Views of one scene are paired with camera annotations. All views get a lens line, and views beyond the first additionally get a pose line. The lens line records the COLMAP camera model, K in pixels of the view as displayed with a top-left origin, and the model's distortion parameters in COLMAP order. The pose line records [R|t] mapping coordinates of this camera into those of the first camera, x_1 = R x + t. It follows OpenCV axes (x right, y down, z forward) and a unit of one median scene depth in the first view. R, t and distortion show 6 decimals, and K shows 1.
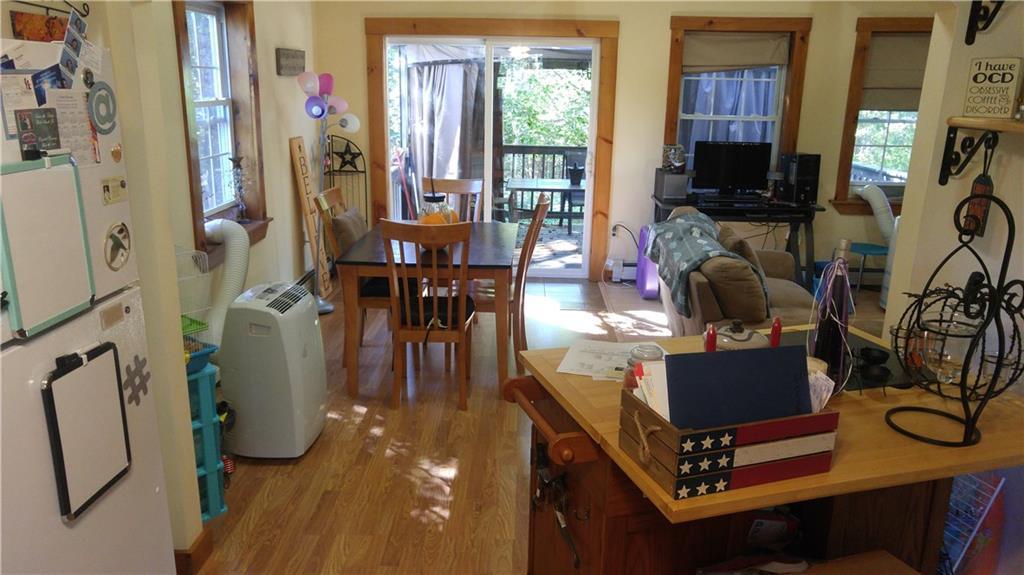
lens RADIAL K [[757.3, 0, 505.9], [0, 757.3, 285.1], [0, 0, 1]] dist [0.019532, -0.011218]
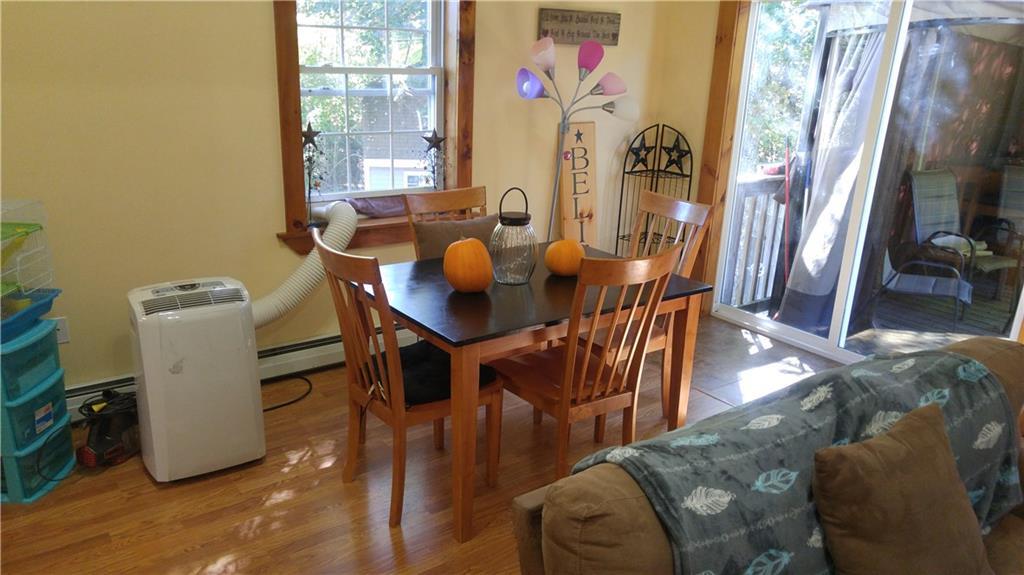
lens RADIAL K [[757.3, 0, 497.4], [0, 757.3, 298.3], [0, 0, 1]] dist [0.019532, -0.011218]
pose [[0.609036, 0.247300, -0.753603, 0.304039], [-0.220520, 0.965483, 0.138613, -0.097727], [0.761870, 0.081764, 0.642548, 0.390996]]
